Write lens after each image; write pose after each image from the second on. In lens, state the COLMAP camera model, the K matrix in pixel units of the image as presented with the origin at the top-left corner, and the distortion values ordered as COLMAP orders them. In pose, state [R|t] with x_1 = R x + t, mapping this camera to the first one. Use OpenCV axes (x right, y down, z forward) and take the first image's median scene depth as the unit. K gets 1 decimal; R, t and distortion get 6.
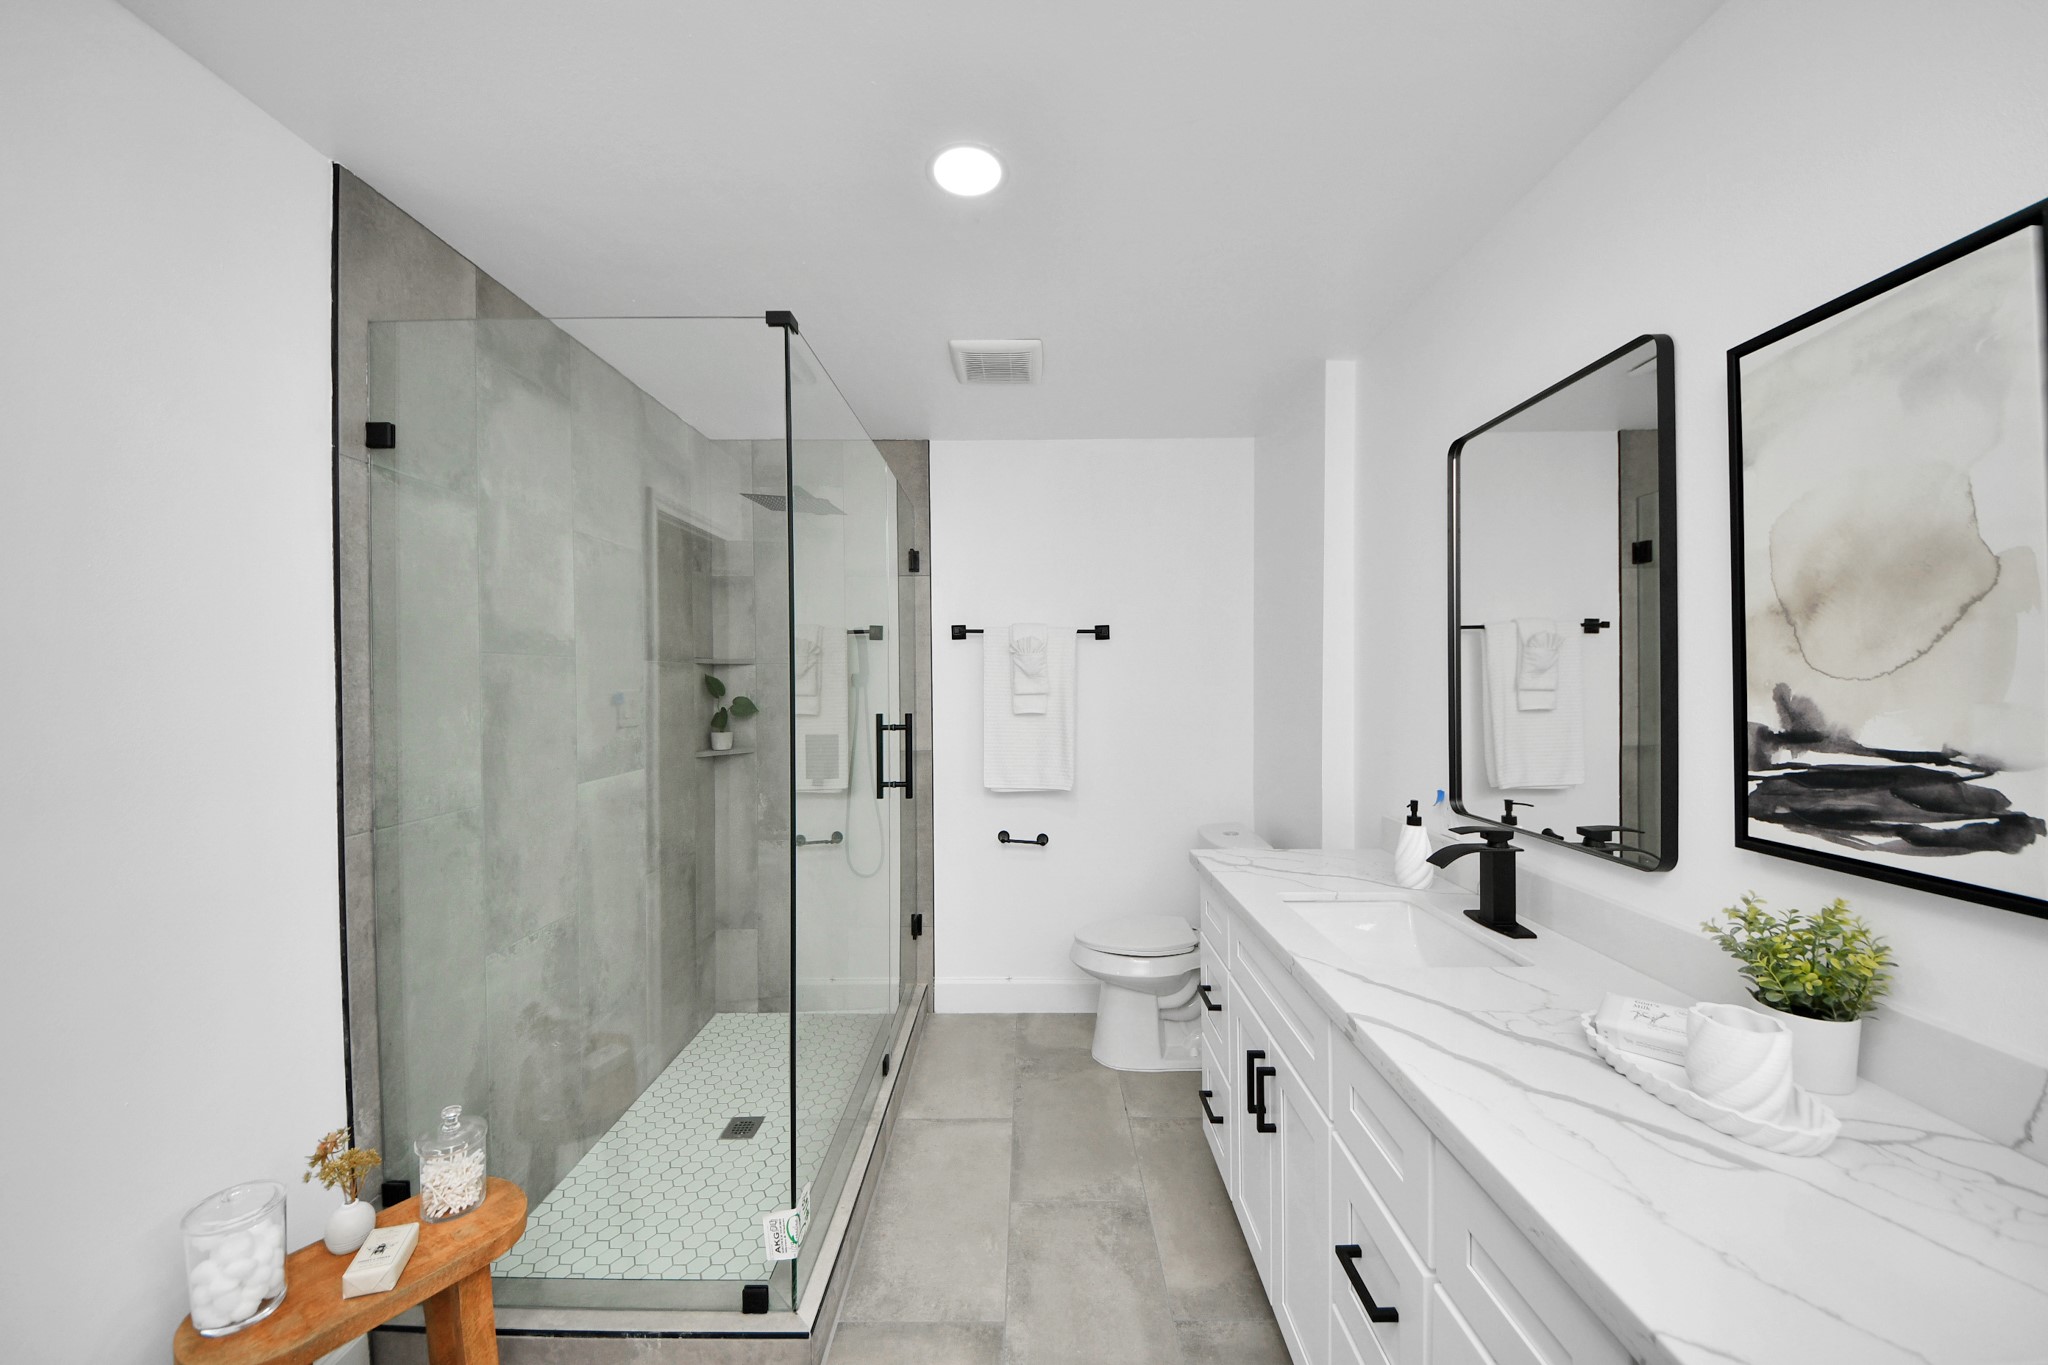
lens RADIAL K [[721.7, 0, 1026.4], [0, 721.7, 687.3], [0, 0, 1]] dist [0.042961, -0.028055]
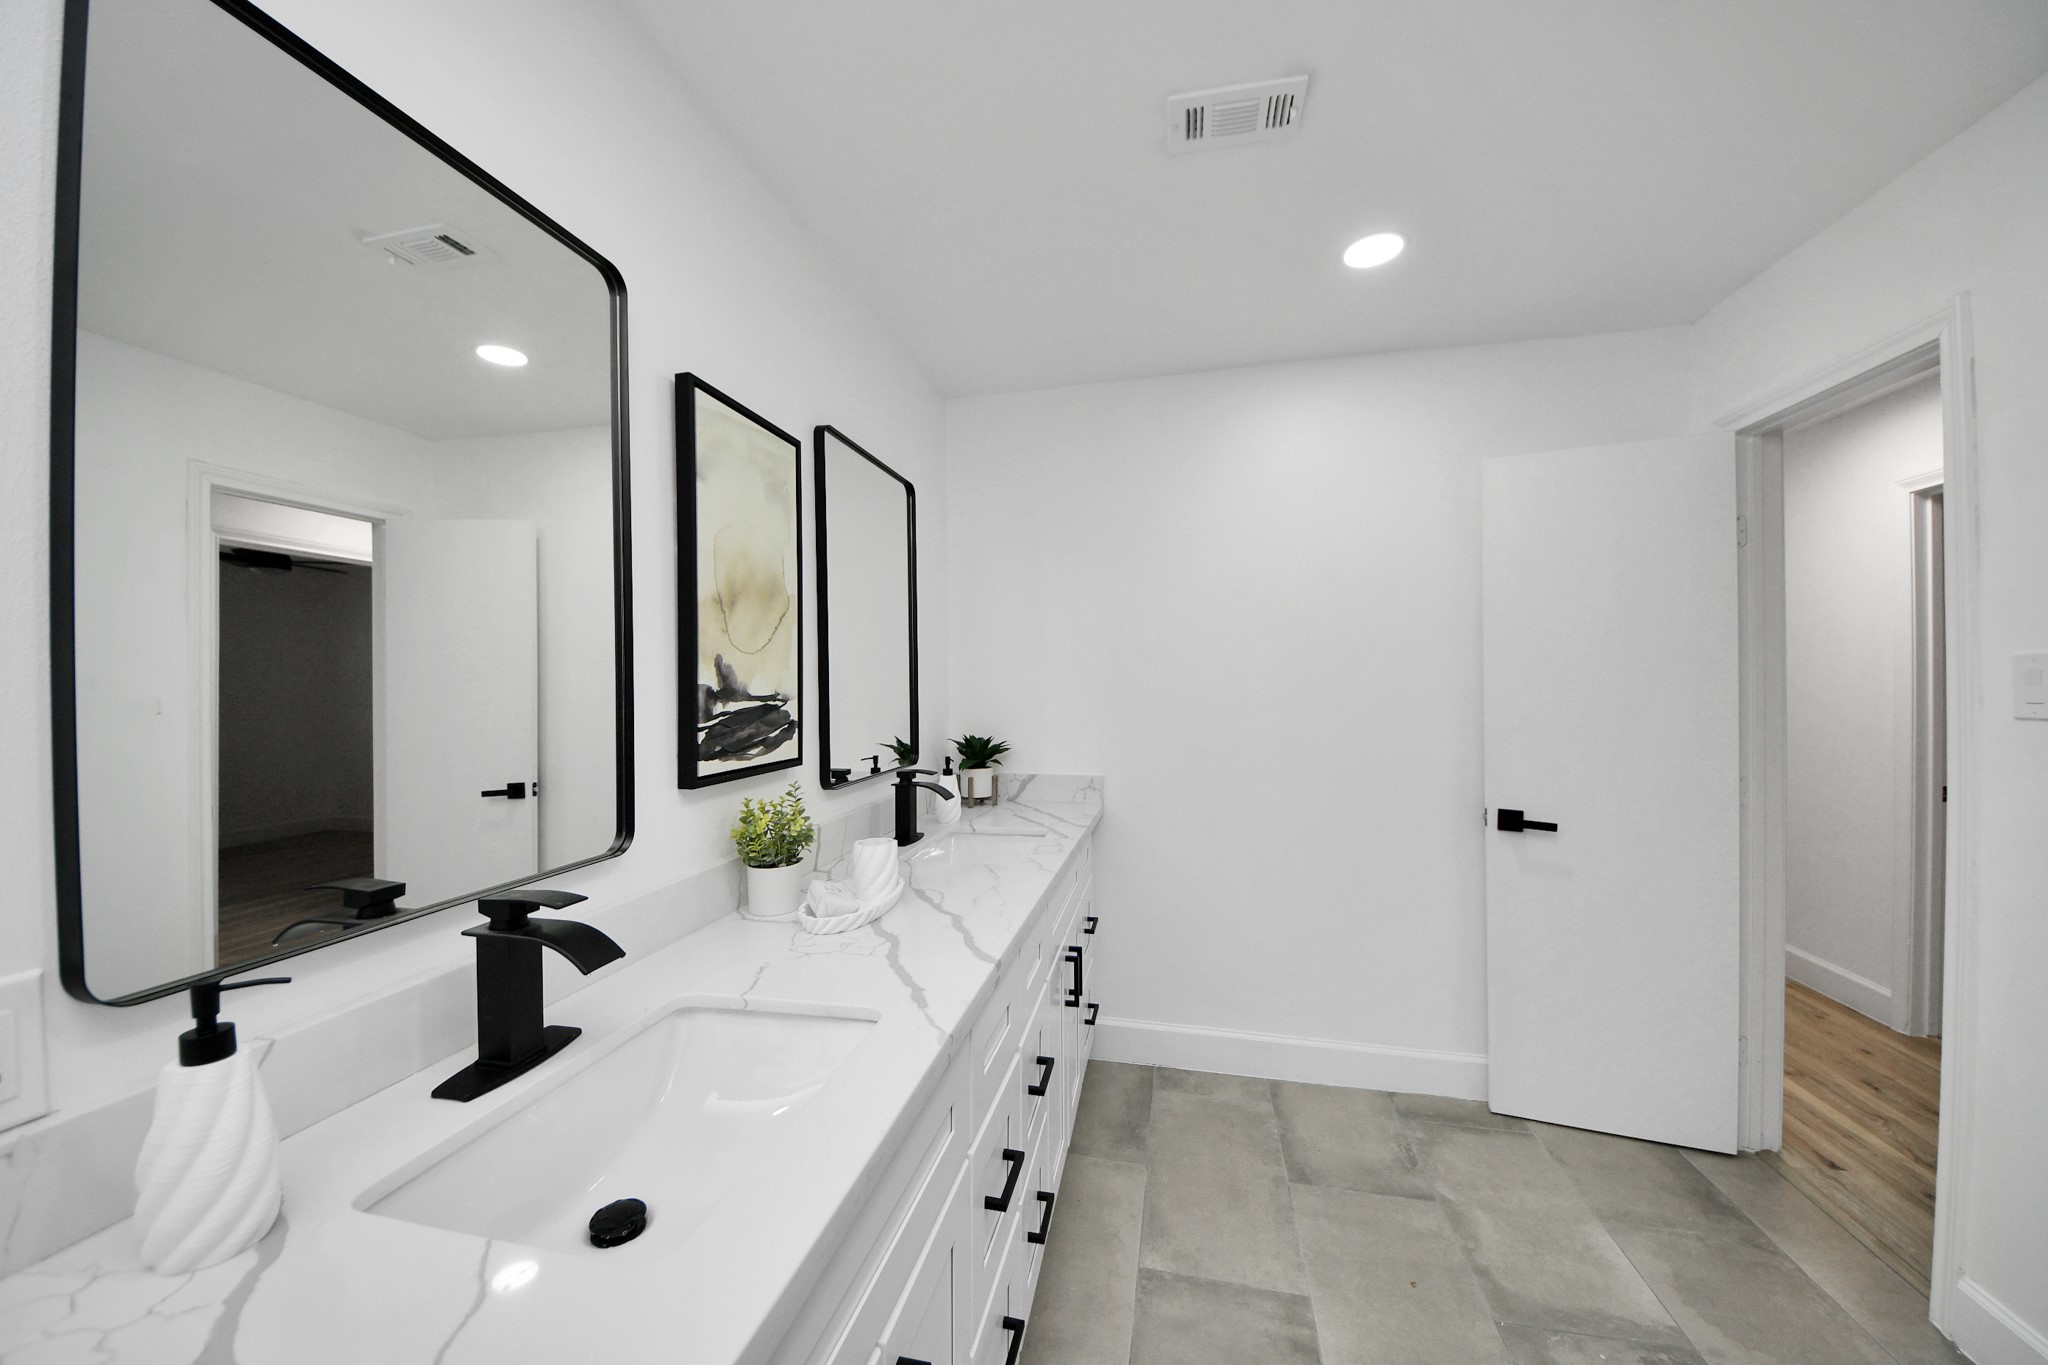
lens RADIAL K [[721.7, 0, 1026.4], [0, 721.7, 687.3], [0, 0, 1]] dist [0.042961, -0.028055]
pose [[-0.978209, 0.009672, 0.207399, 0.202660], [0.012237, 0.999864, 0.011090, 0.048714], [-0.207264, 0.013386, -0.978193, 2.238079]]
